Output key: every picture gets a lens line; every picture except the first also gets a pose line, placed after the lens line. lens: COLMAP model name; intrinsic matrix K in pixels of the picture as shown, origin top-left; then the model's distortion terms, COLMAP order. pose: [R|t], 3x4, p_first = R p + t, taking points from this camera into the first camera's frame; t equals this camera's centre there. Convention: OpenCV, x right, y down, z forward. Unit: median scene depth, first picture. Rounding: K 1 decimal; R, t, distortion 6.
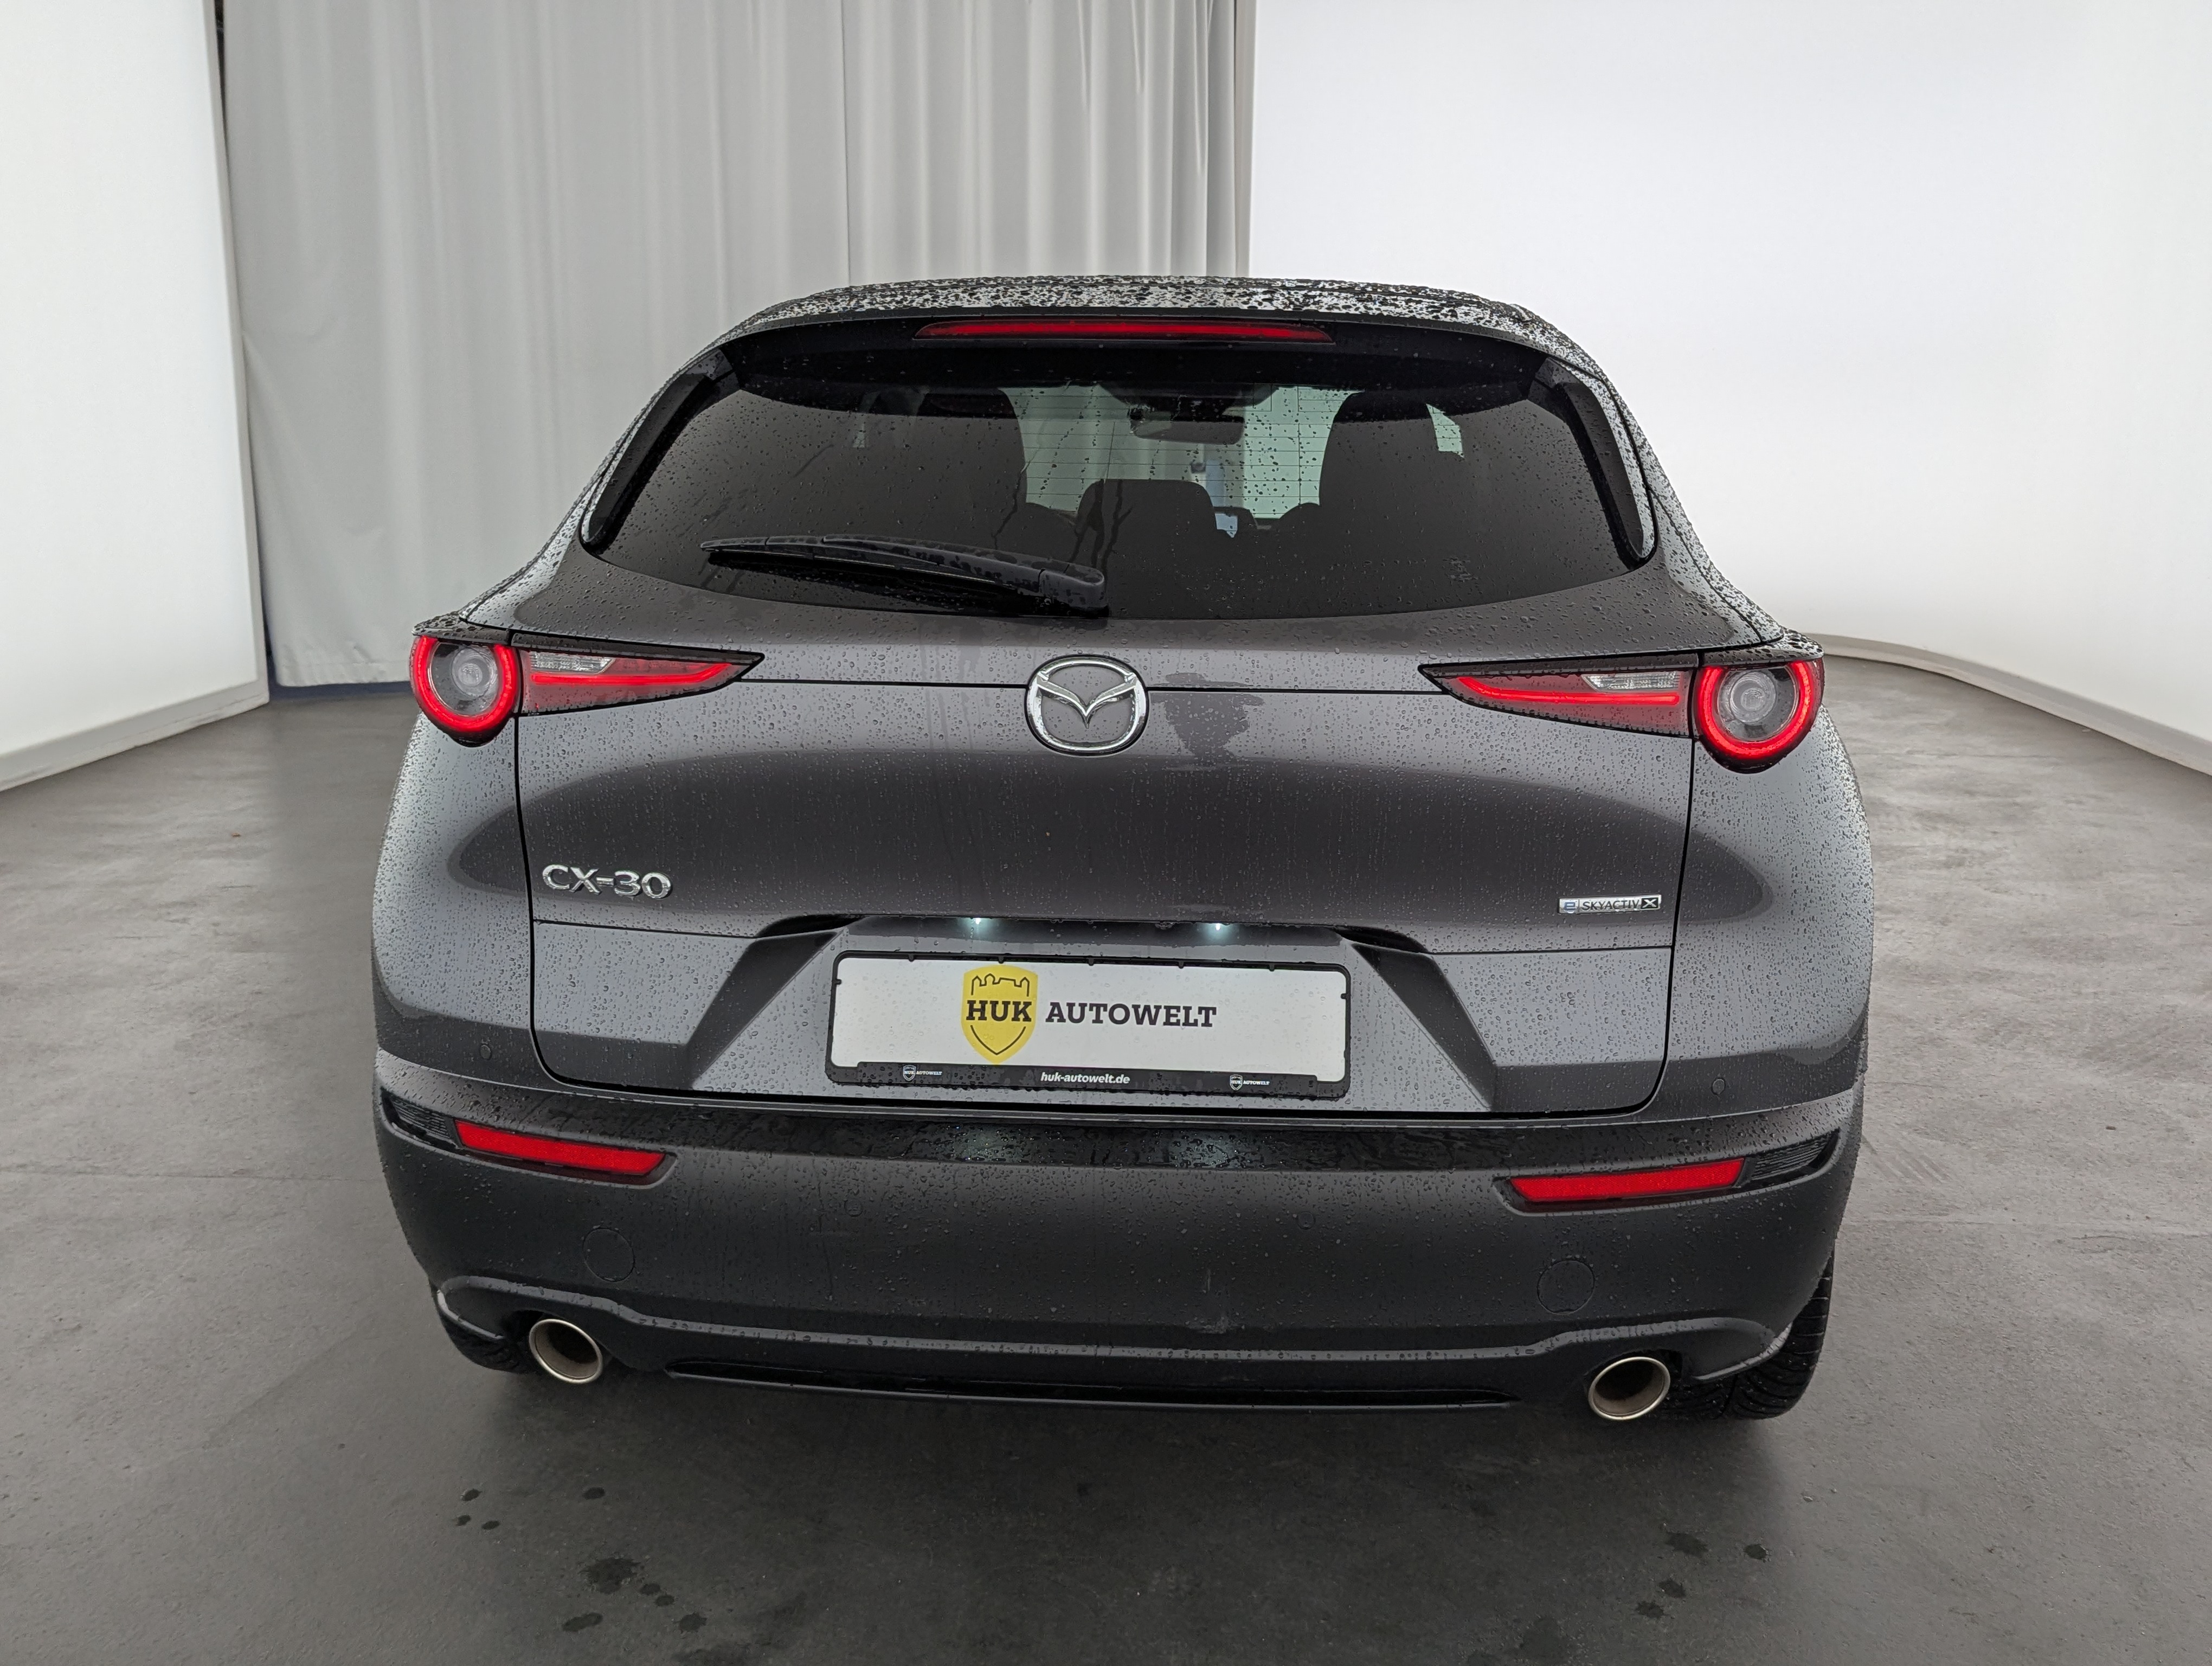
lens RADIAL K [[1983.2, 0, 1131.6], [0, 1983.2, 743.9], [0, 0, 1]] dist [0.120135, -0.212340]
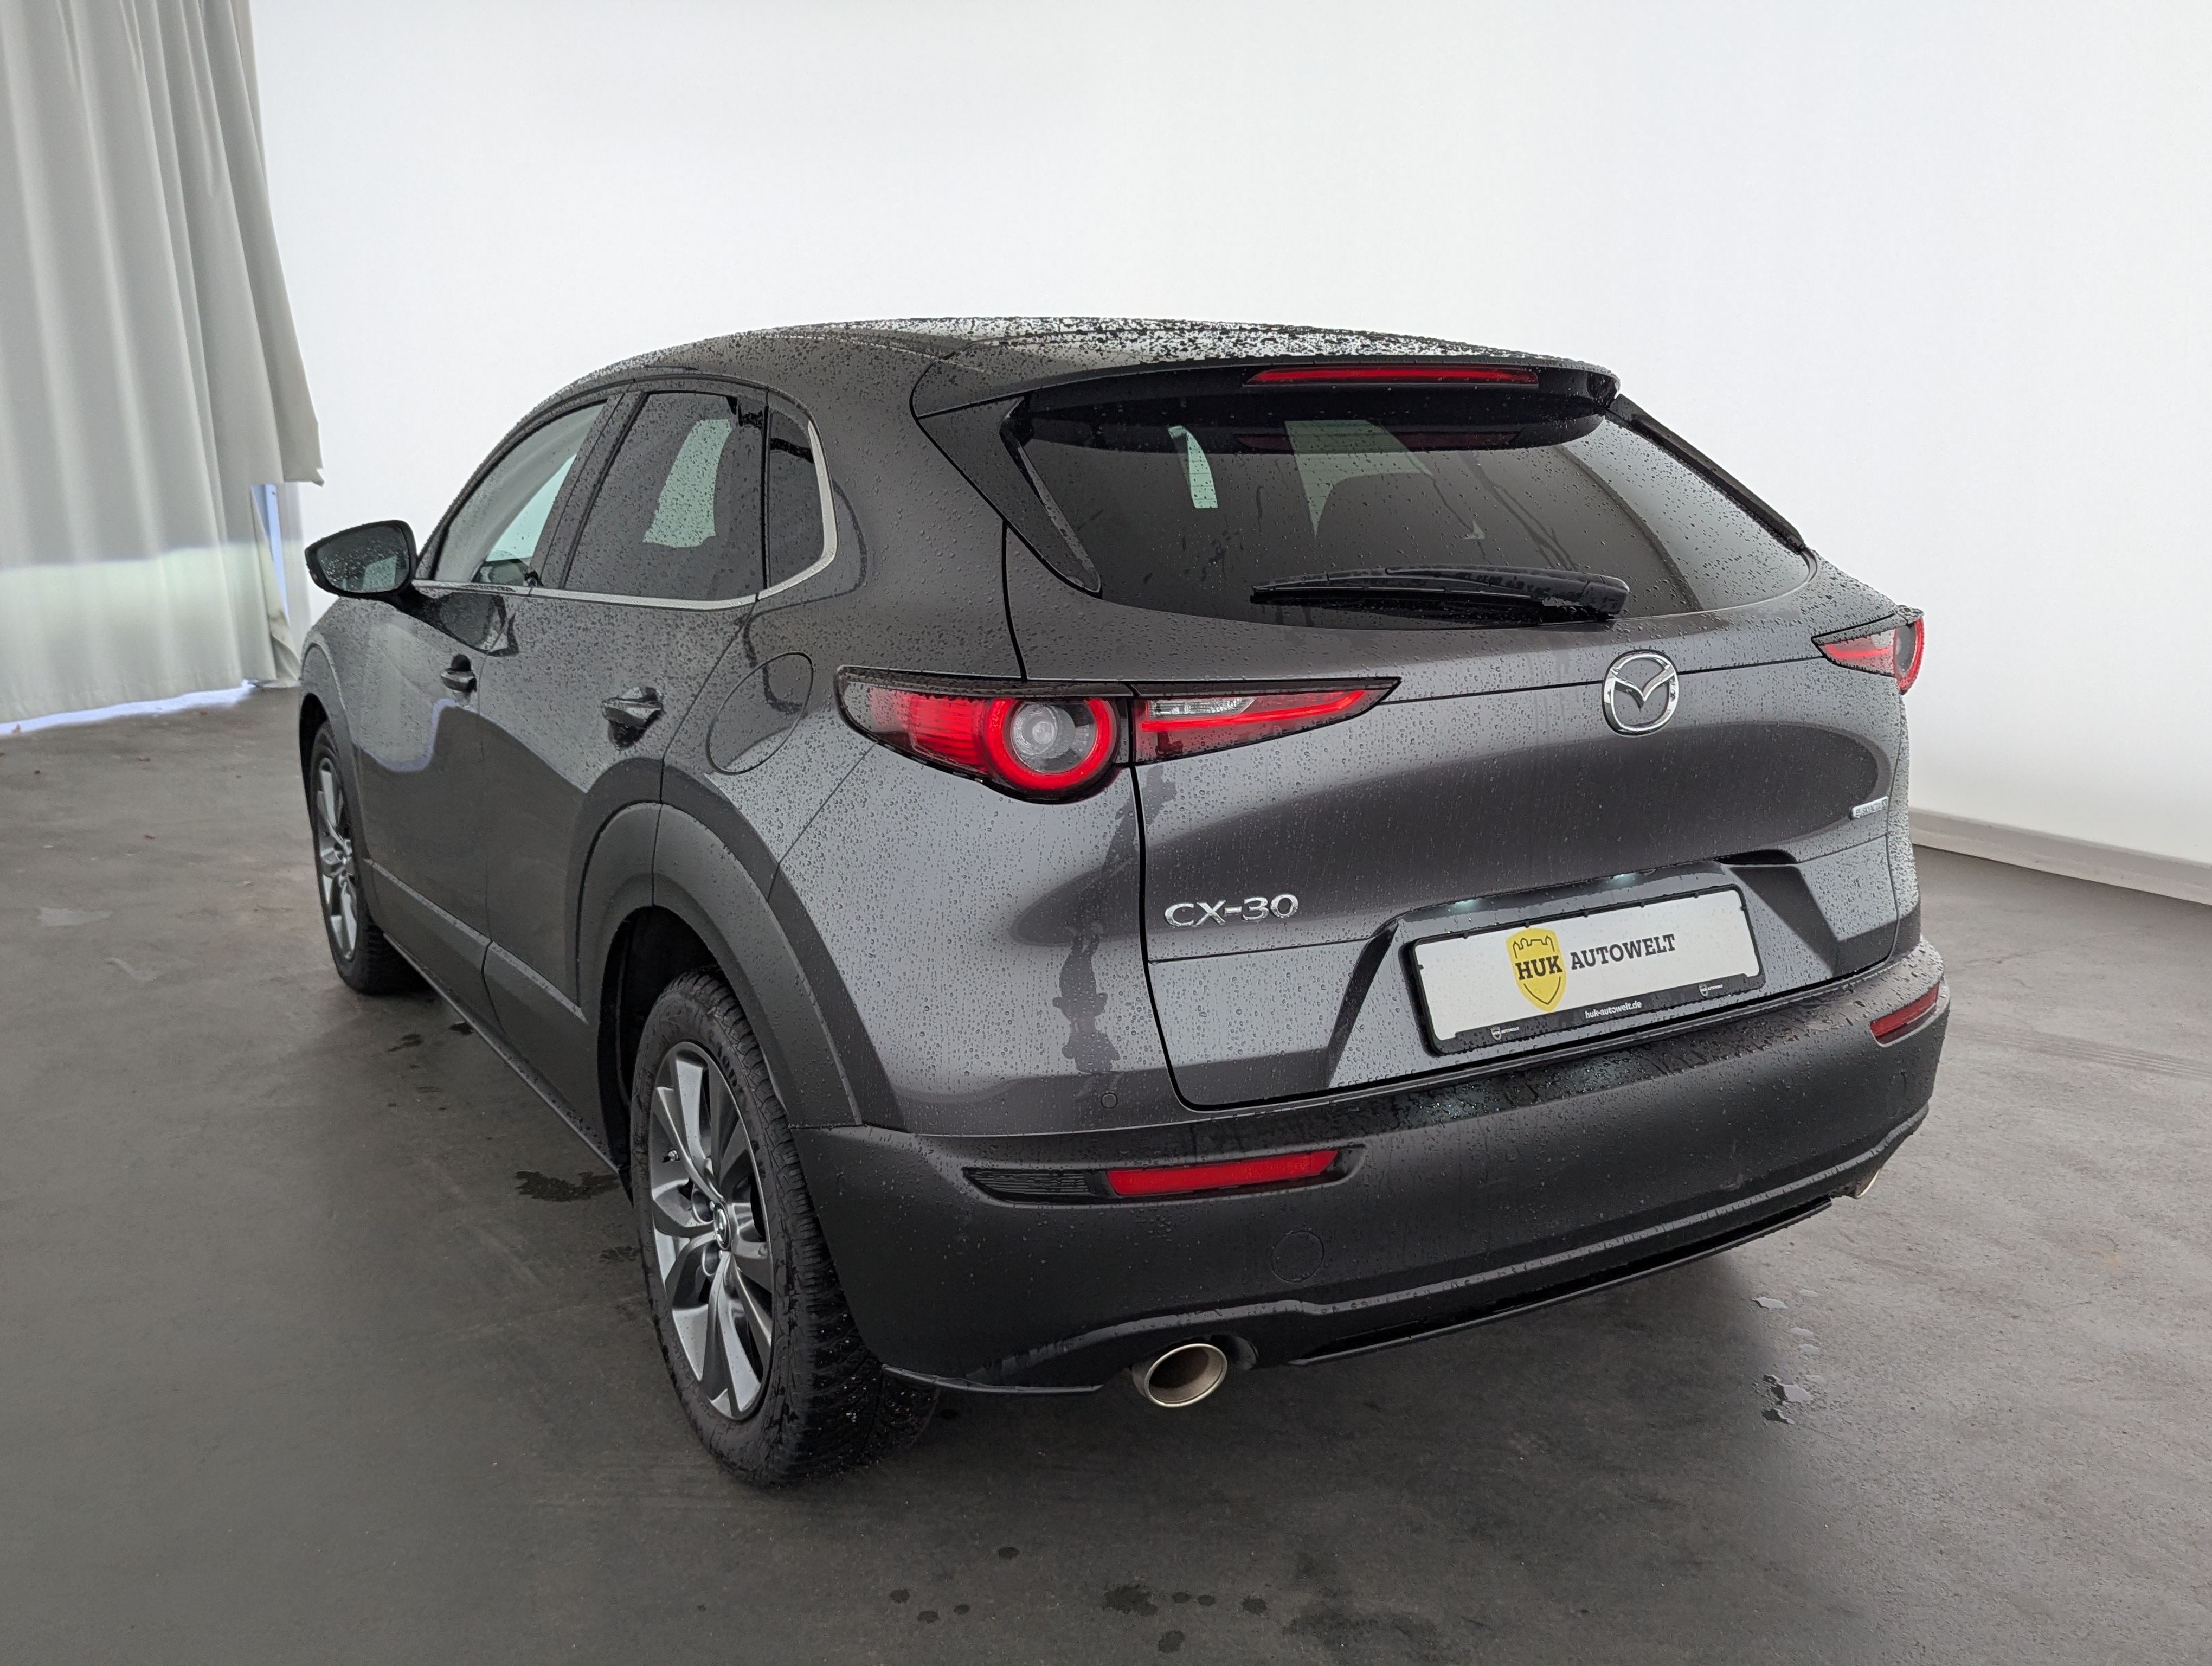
lens RADIAL K [[2006.7, 0, 1112.4], [0, 2006.7, 782.2], [0, 0, 1]] dist [0.126576, -0.198567]
pose [[0.821990, -0.119744, 0.556771, -0.913565], [0.113360, 0.992484, 0.046093, -0.055167], [-0.558106, 0.025227, 0.829386, 0.162061]]
